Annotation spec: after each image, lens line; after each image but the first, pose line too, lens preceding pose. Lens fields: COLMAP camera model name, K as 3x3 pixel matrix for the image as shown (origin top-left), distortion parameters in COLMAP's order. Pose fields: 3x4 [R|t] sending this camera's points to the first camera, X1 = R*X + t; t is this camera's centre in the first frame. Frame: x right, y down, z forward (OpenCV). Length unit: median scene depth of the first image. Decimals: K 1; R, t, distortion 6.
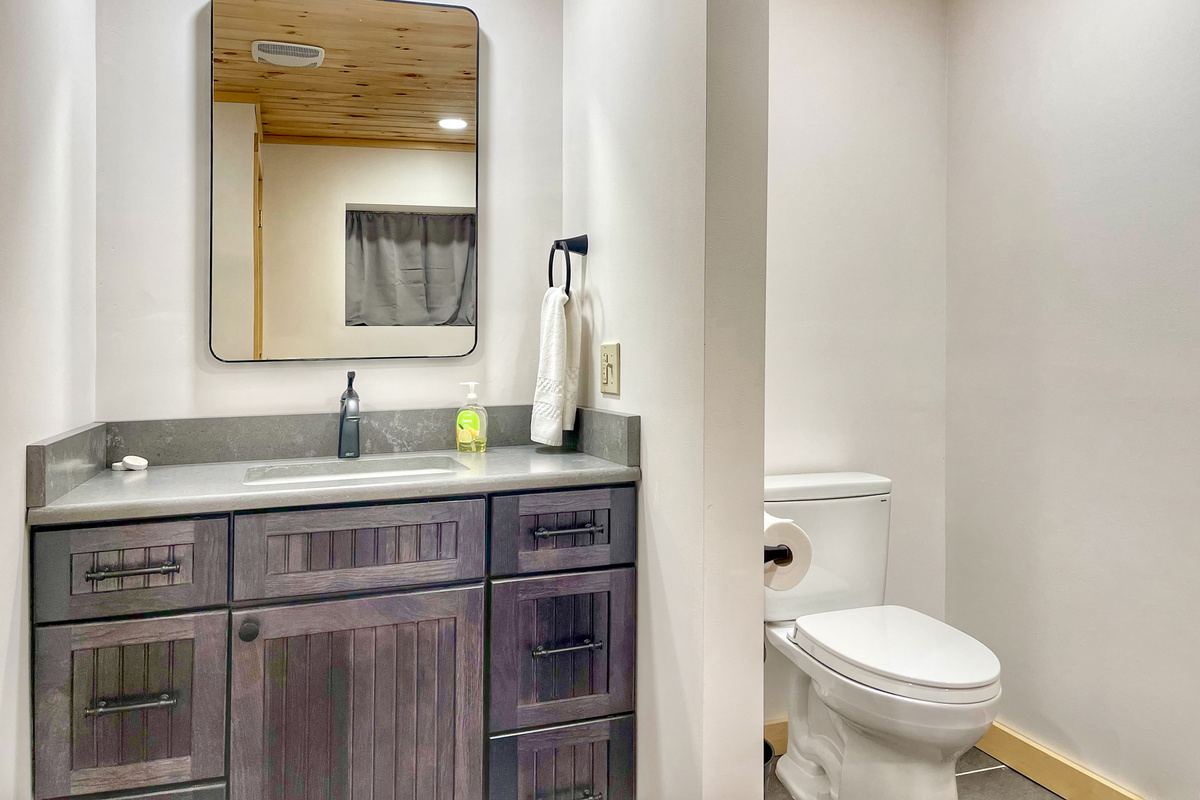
lens RADIAL K [[918.6, 0, 600.0], [0, 918.6, 400.0], [0, 0, 1]] dist [-0.005136, -0.004741]
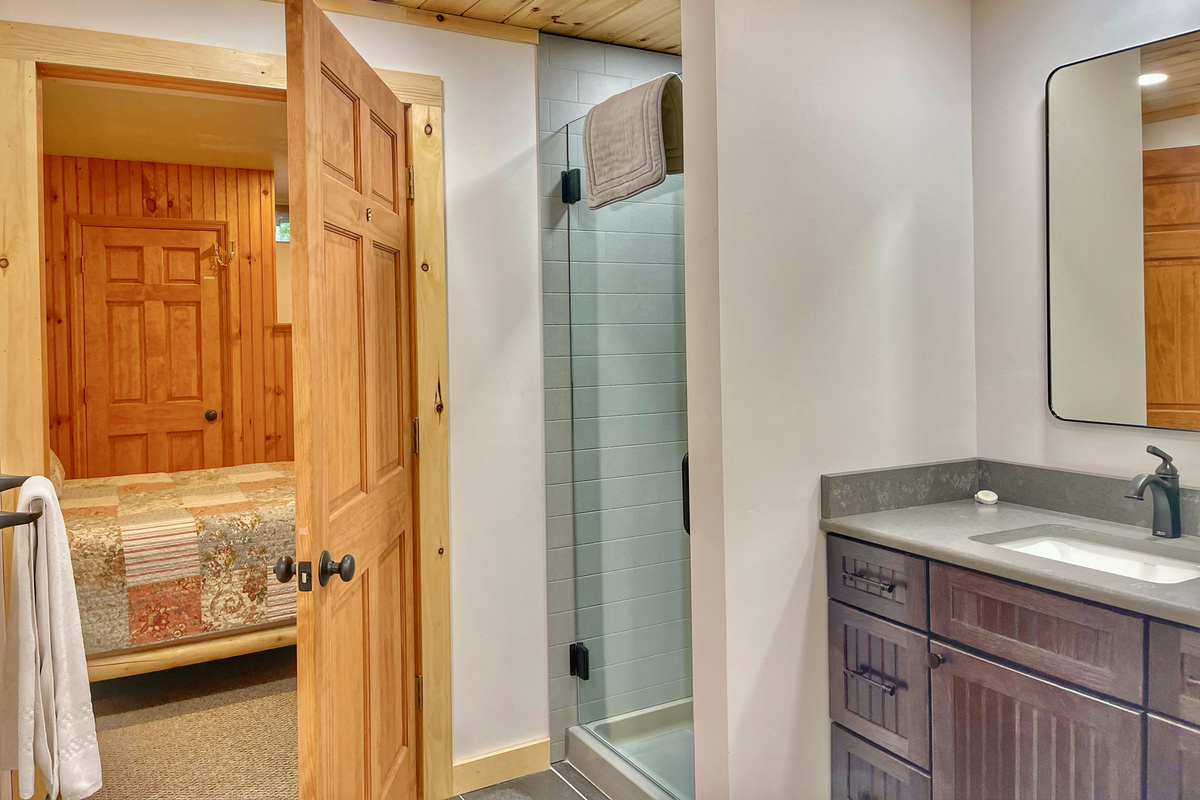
lens RADIAL K [[918.6, 0, 600.0], [0, 918.6, 400.0], [0, 0, 1]] dist [-0.005136, -0.004741]
pose [[0.183491, 0.093828, -0.978533, 0.338382], [-0.050401, 0.995023, 0.085958, -0.082404], [0.981728, 0.033546, 0.187307, 0.173348]]
